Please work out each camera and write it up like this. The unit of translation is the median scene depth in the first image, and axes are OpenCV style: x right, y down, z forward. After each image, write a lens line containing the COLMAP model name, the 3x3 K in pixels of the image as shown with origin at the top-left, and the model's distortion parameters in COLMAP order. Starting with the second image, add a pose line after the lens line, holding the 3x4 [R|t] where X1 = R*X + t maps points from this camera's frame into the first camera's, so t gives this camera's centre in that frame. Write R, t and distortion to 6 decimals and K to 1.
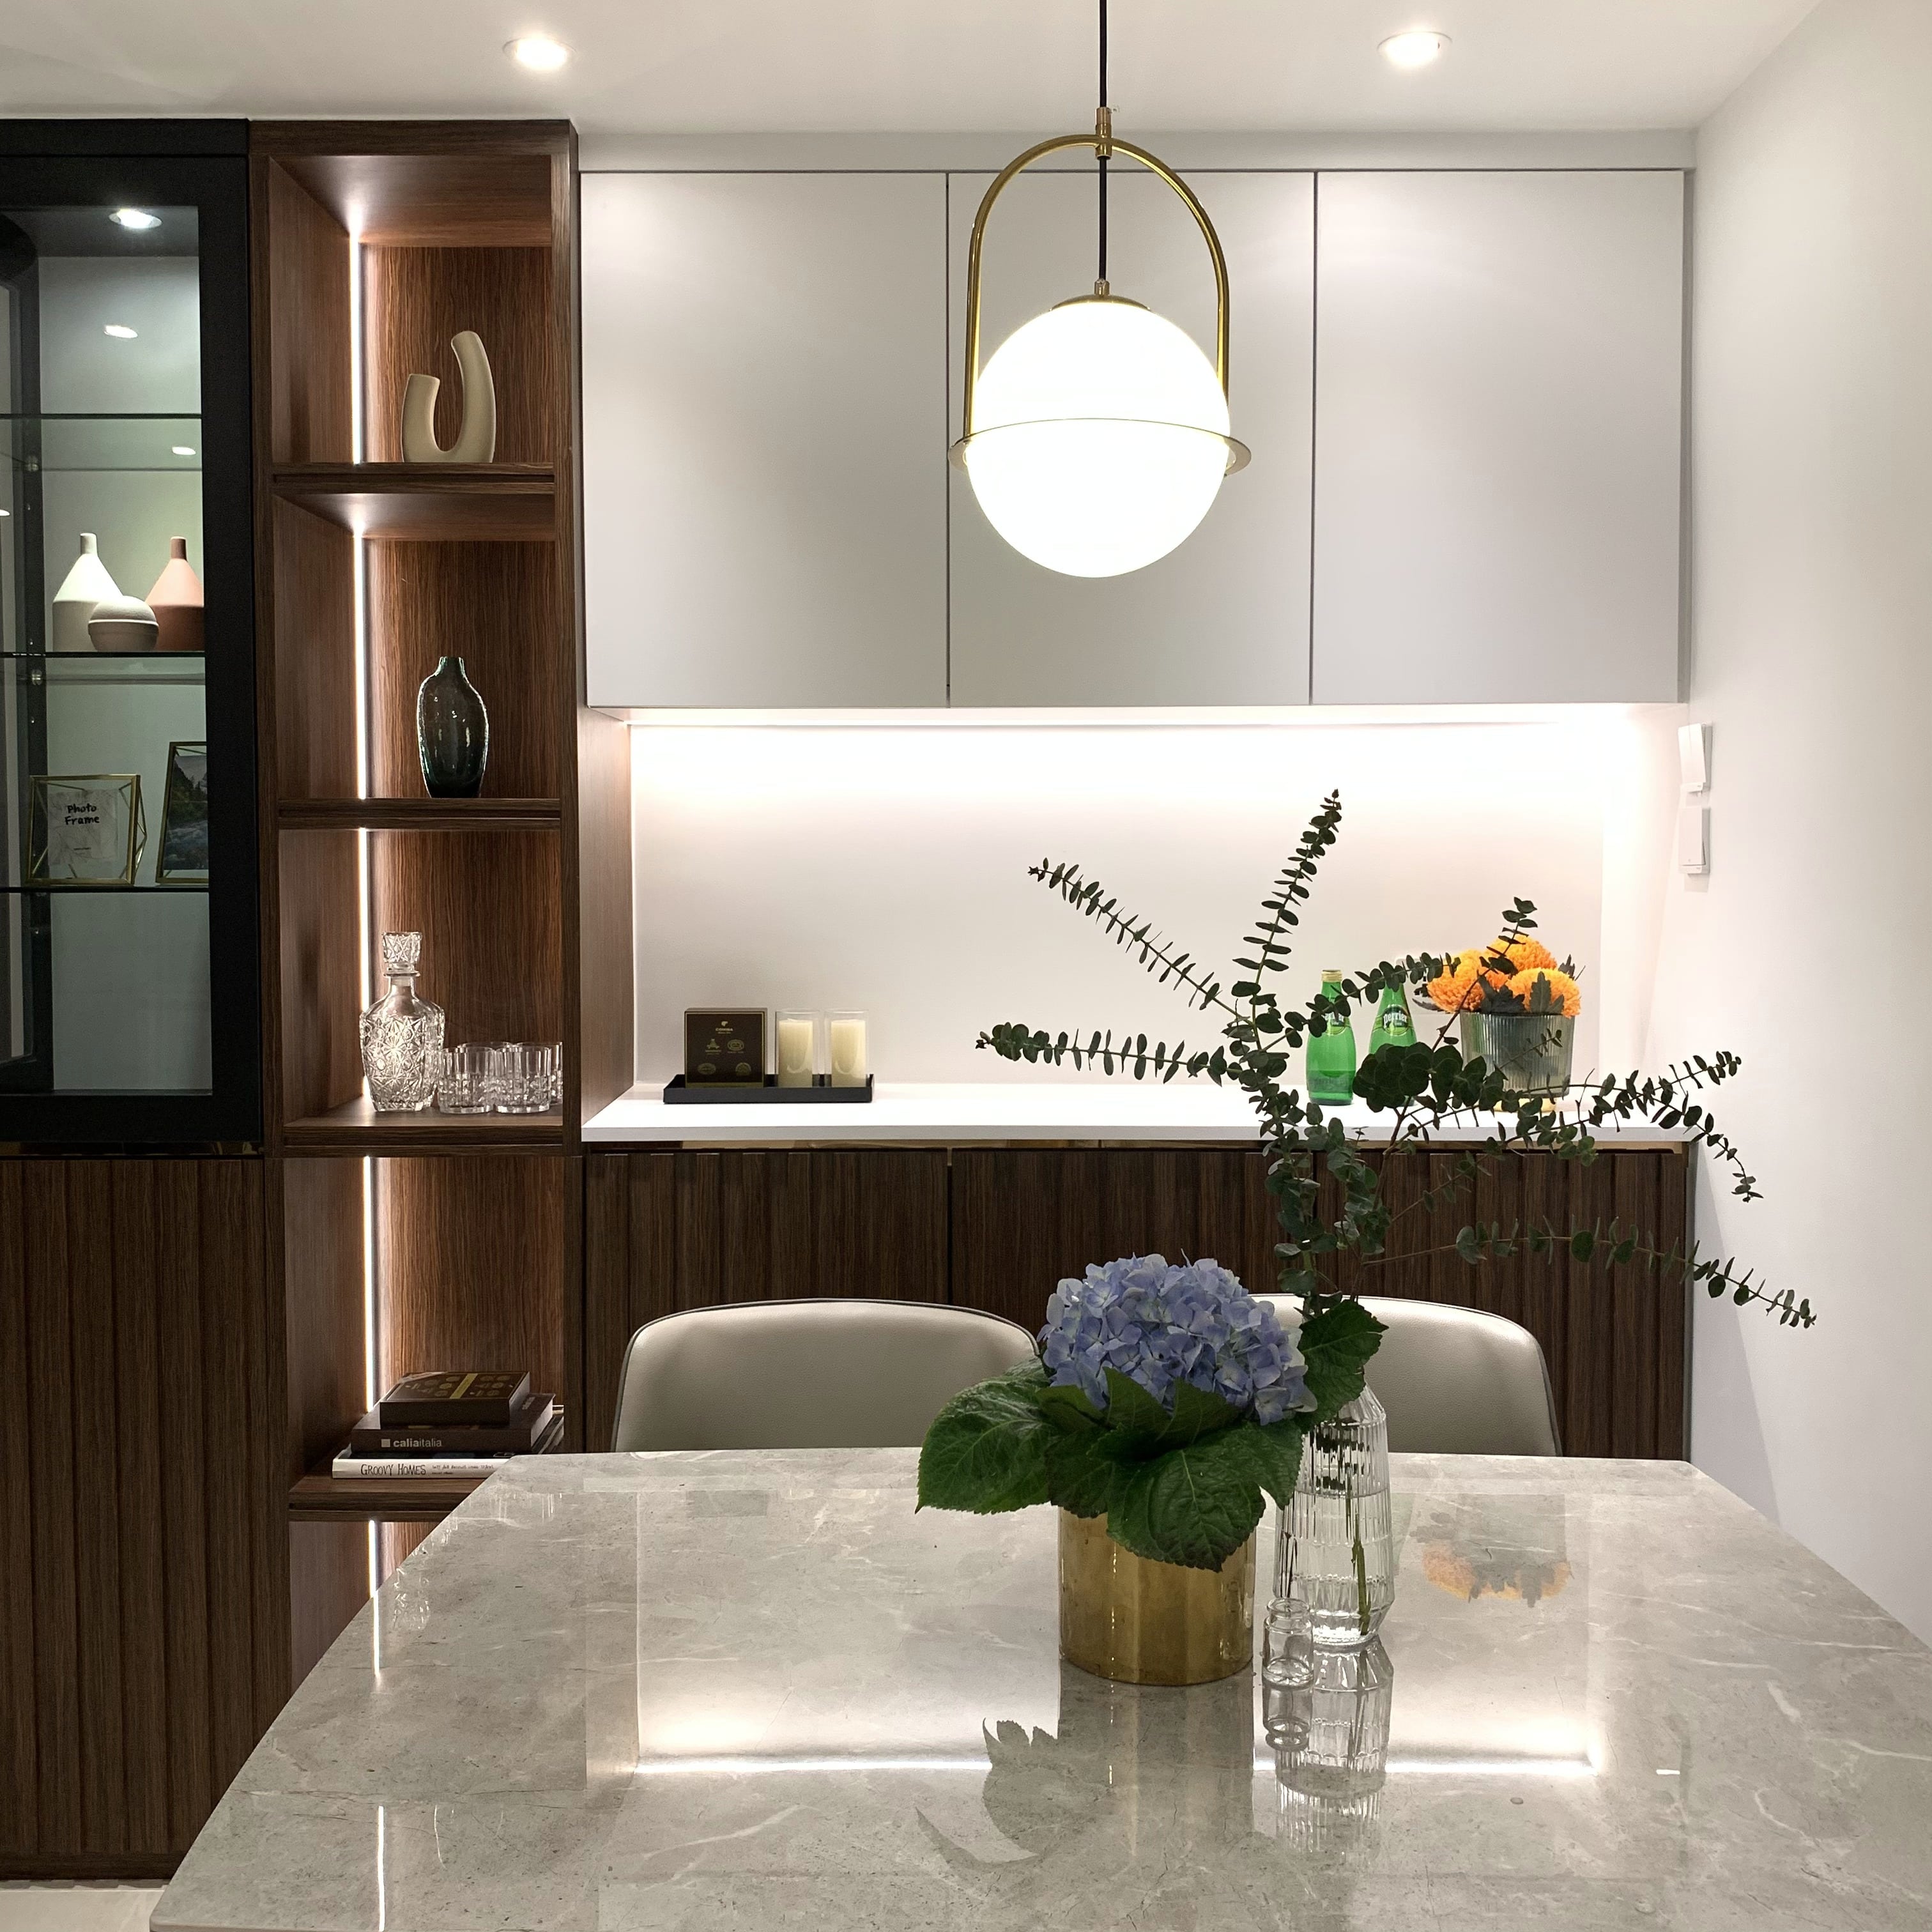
lens RADIAL K [[1952.5, 0, 966.7], [0, 1952.5, 931.8], [0, 0, 1]] dist [0.060183, -0.154598]
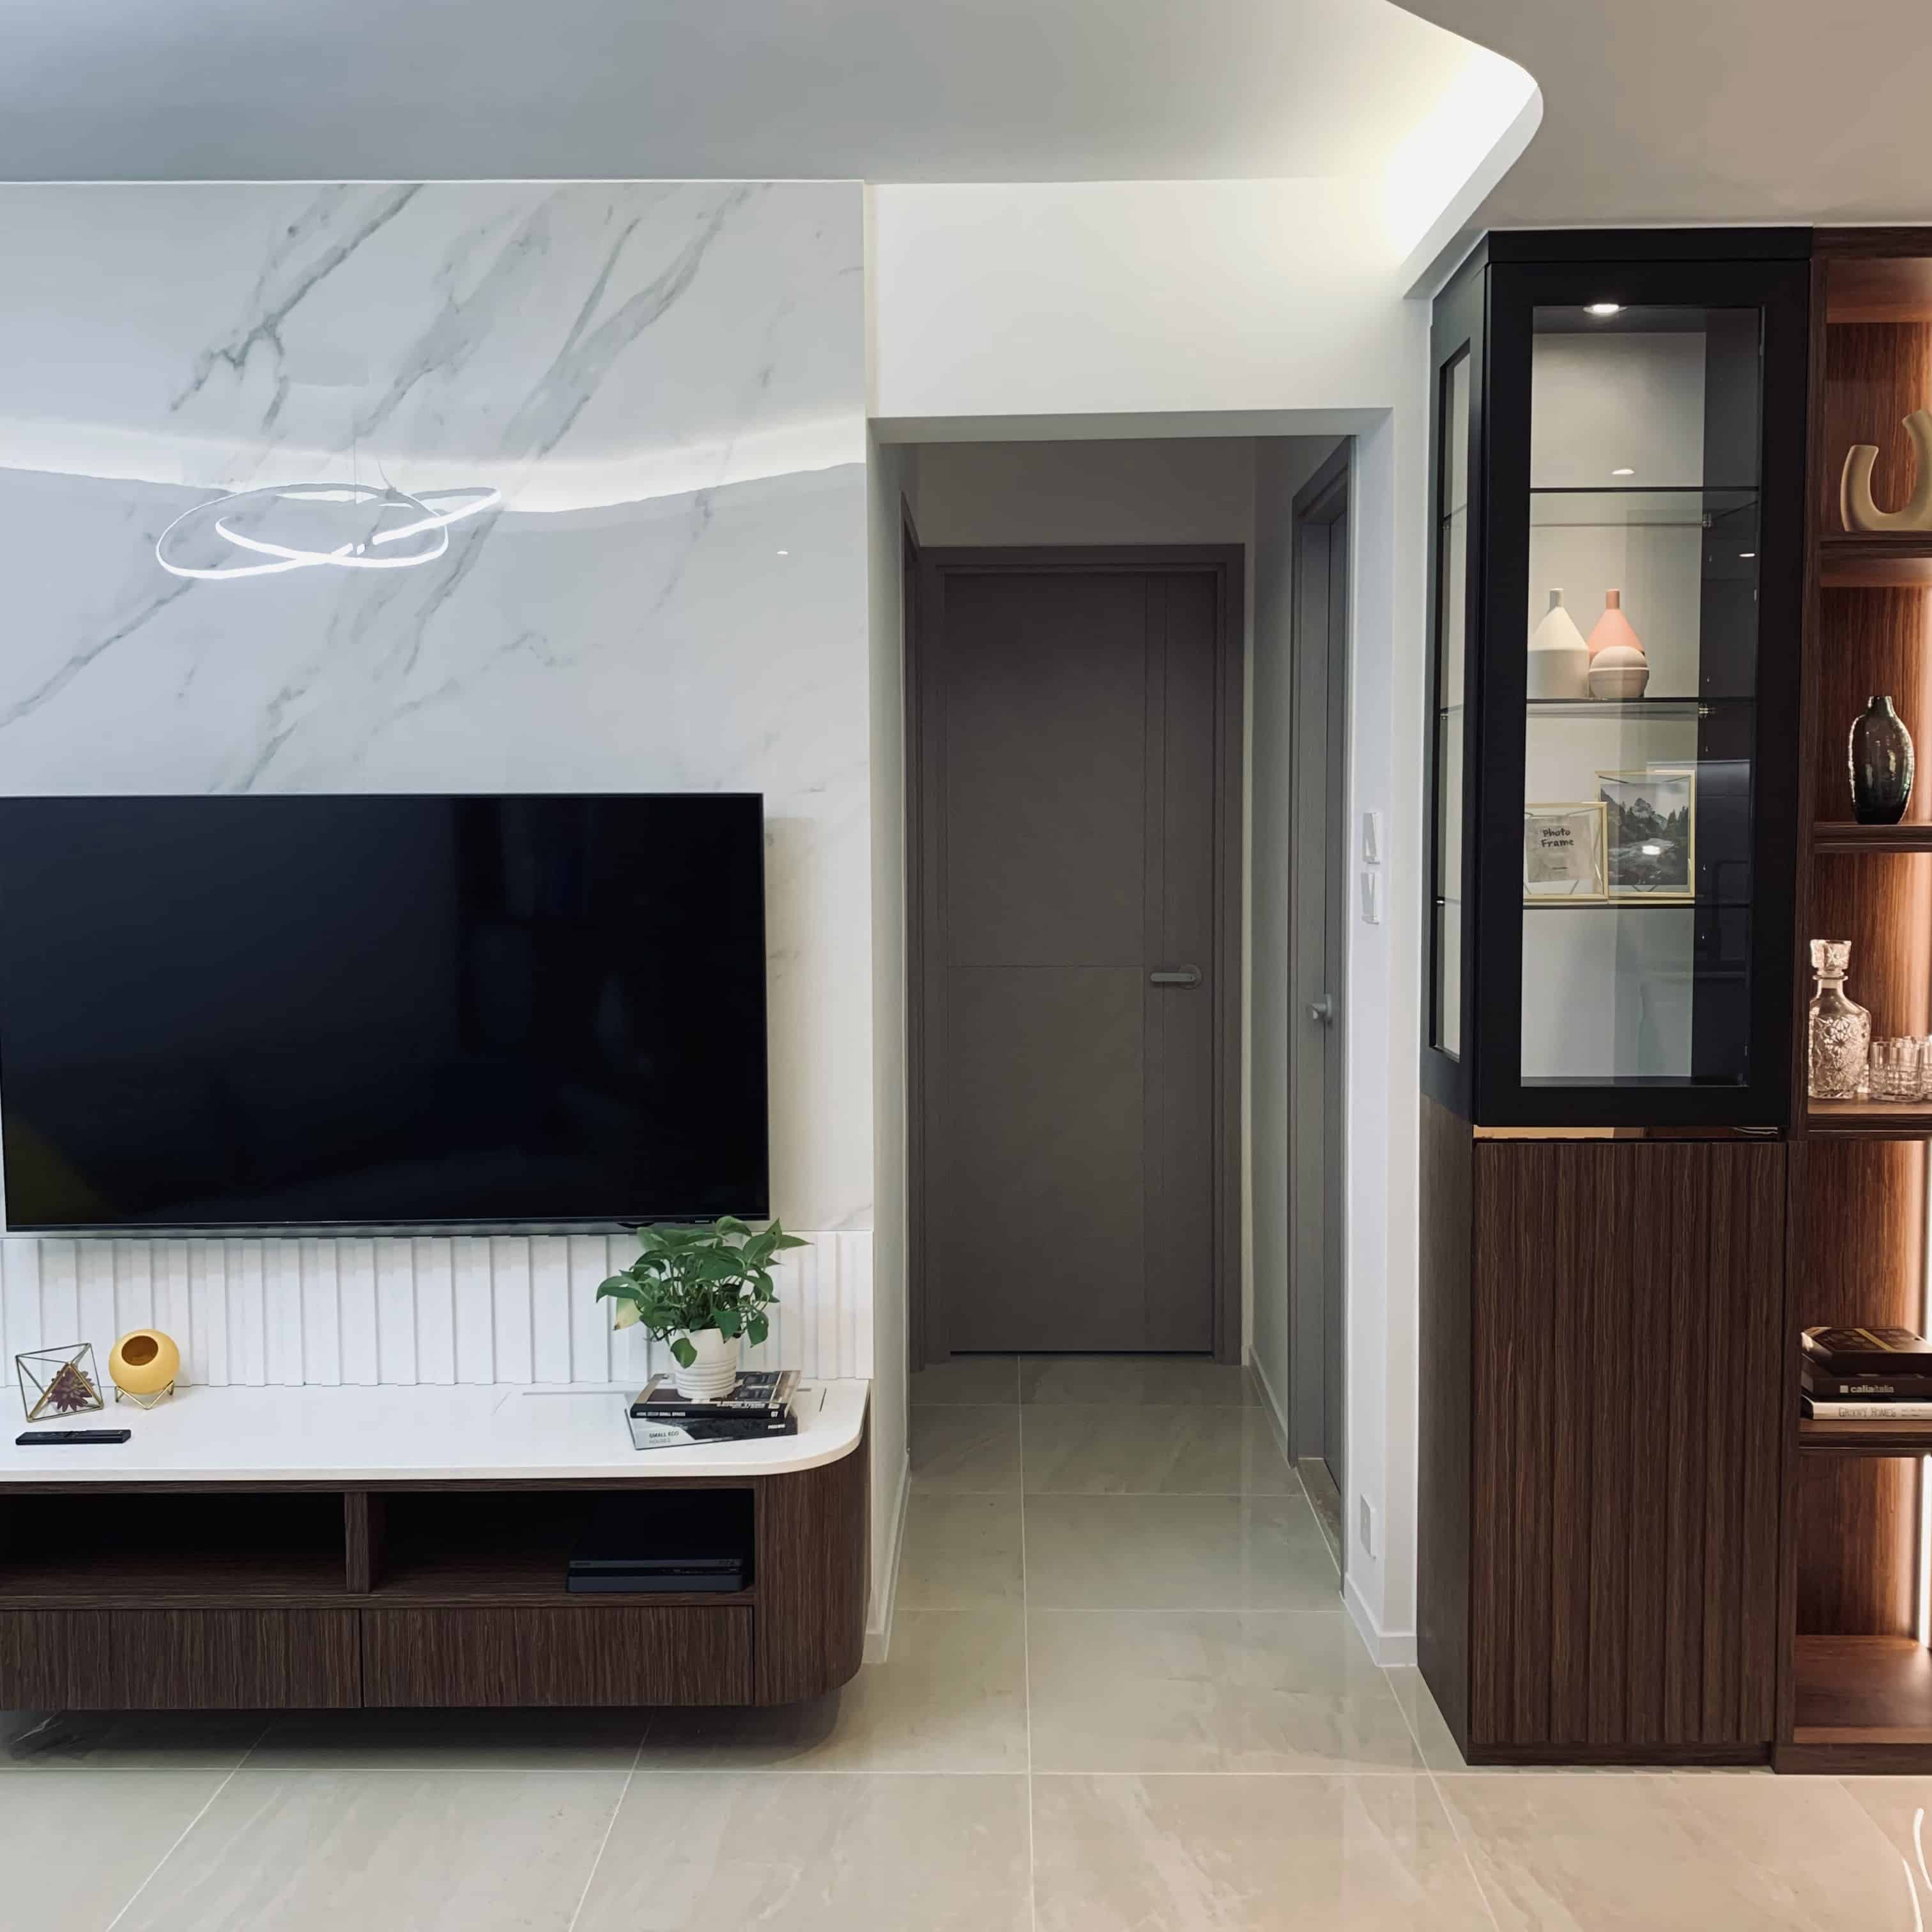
lens RADIAL K [[1984.8, 0, 967.9], [0, 1984.8, 940.5], [0, 0, 1]] dist [-0.022892, 0.043153]
pose [[0.999951, -0.005138, -0.008458, -0.805897], [0.005341, 0.999694, 0.024136, -0.031028], [0.008331, -0.024180, 0.999673, -0.148689]]
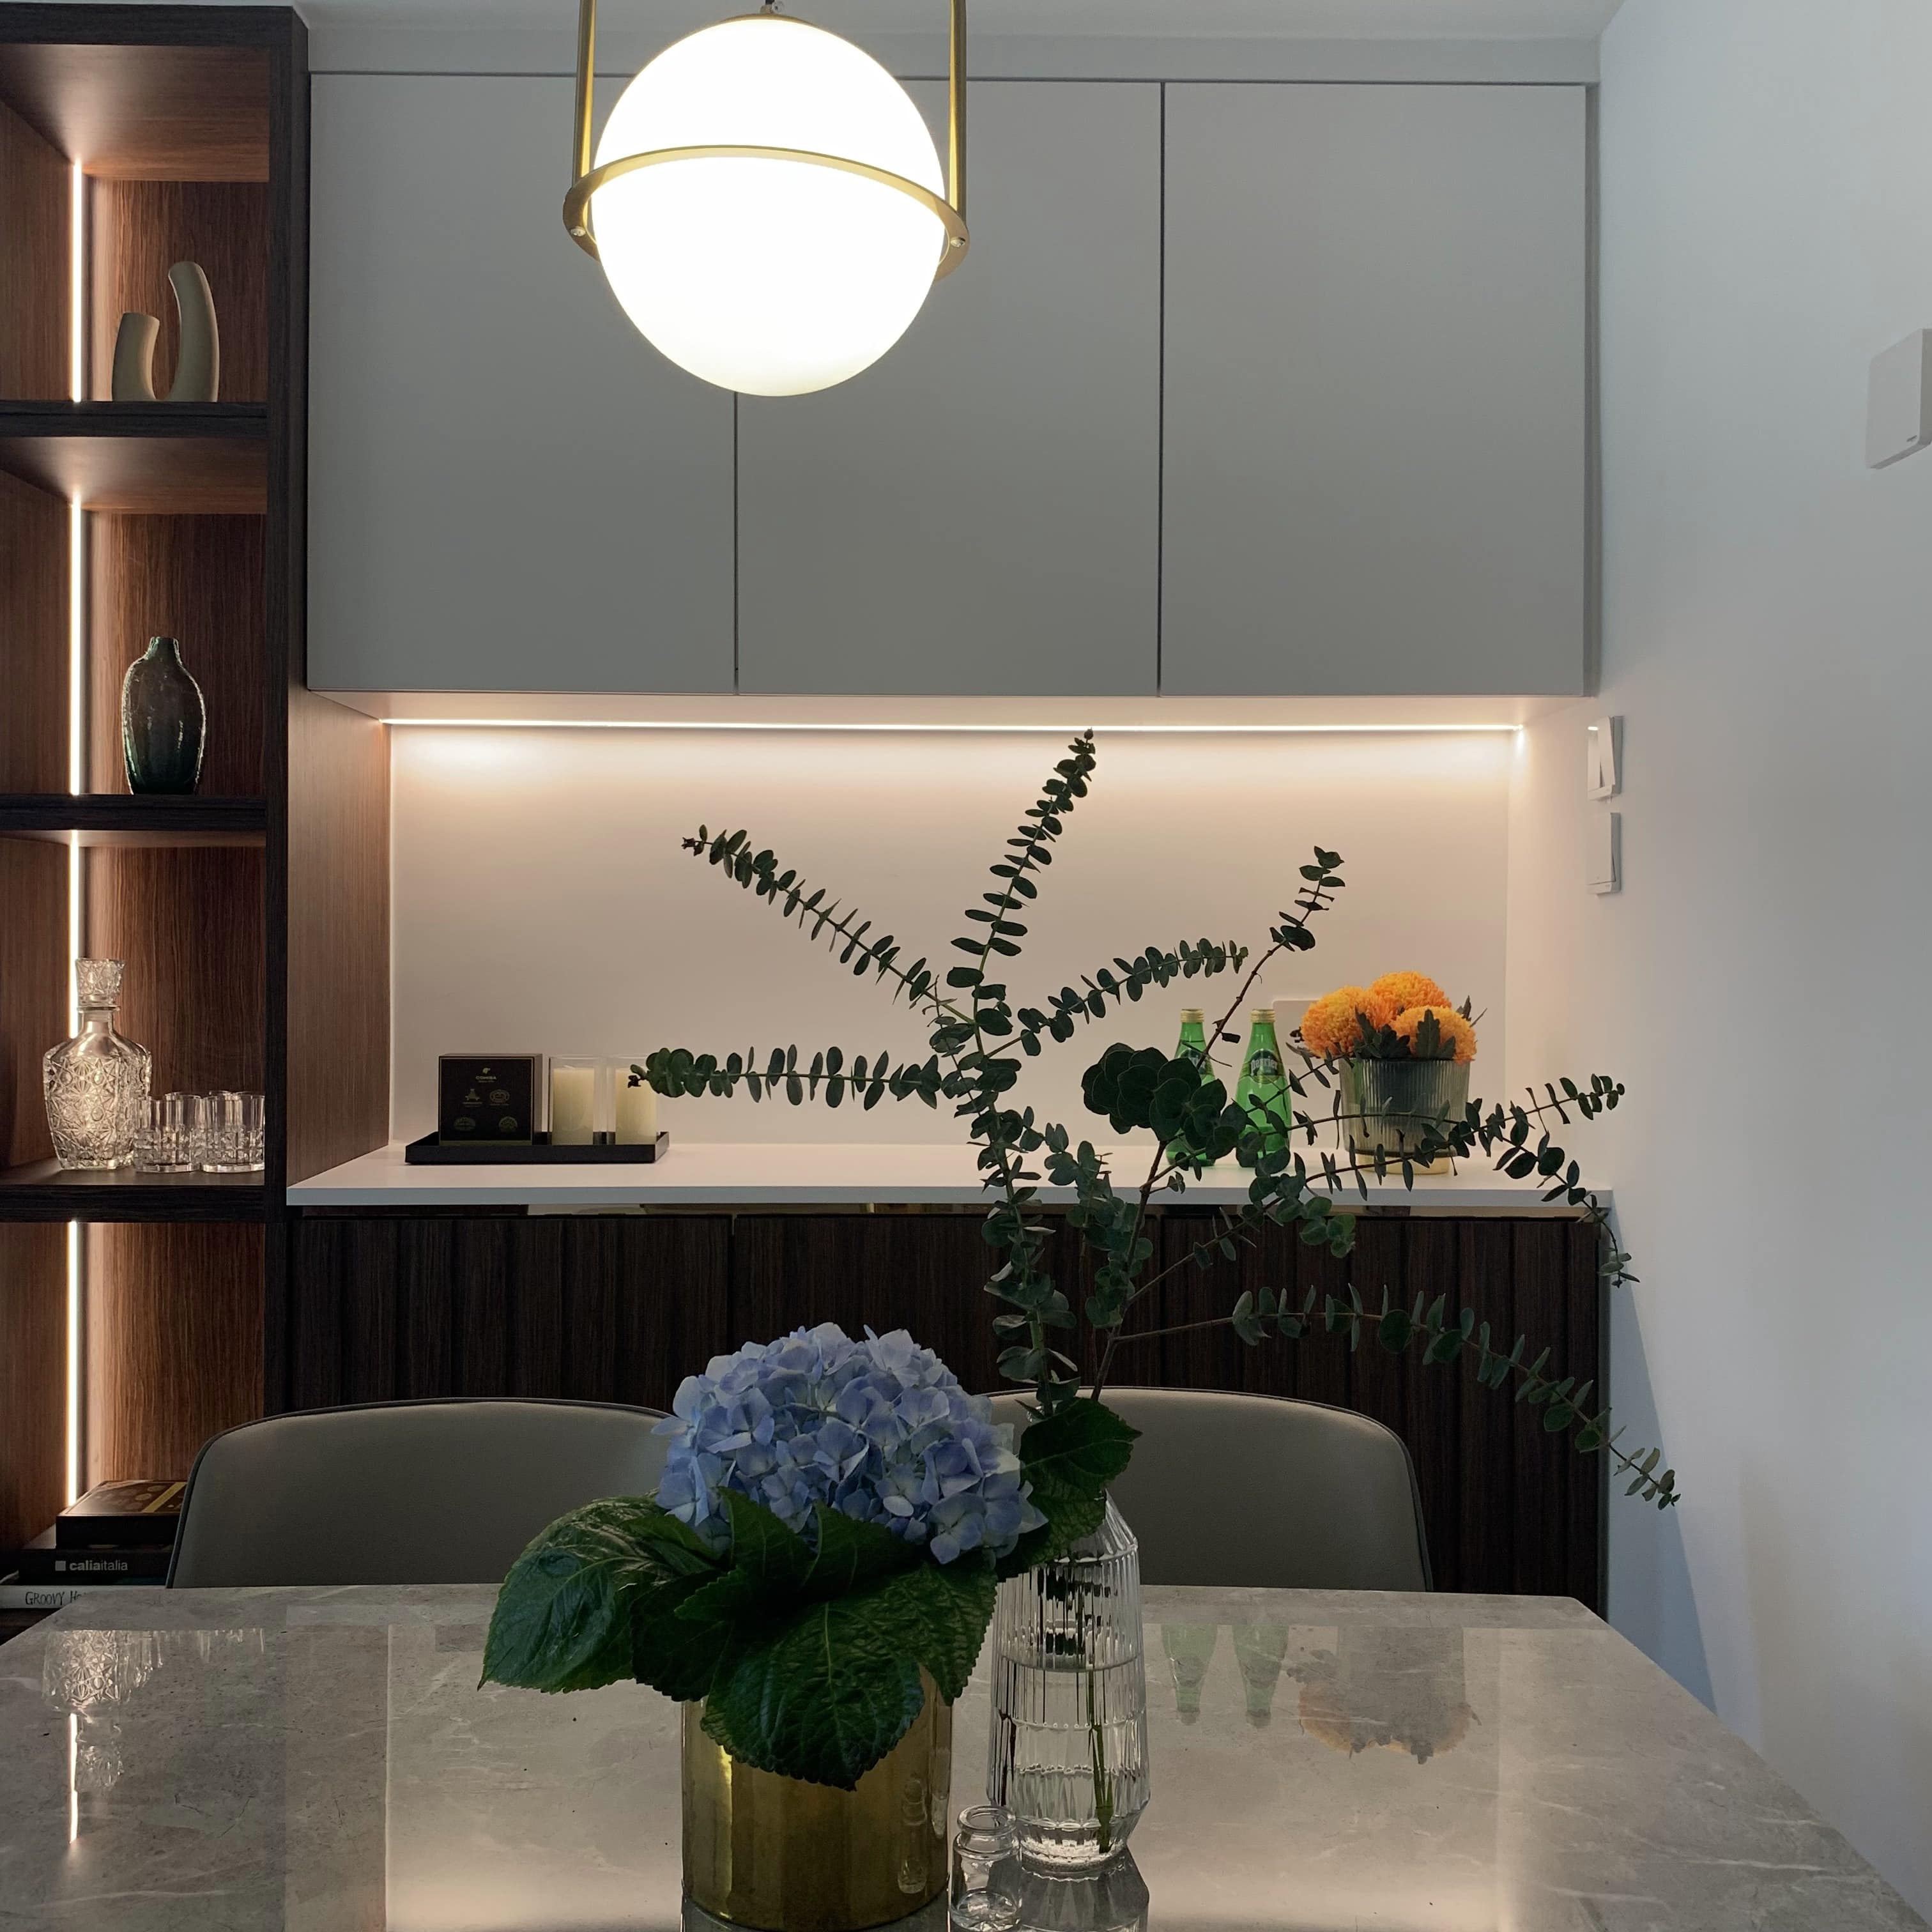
lens RADIAL K [[1984.8, 0, 967.9], [0, 1984.8, 940.5], [0, 0, 1]] dist [-0.022892, 0.043153]
pose [[0.999888, 0.005603, 0.013865, 0.079899], [-0.005004, 0.999067, -0.042895, 0.028099], [-0.014092, 0.042821, 0.998983, 0.140306]]
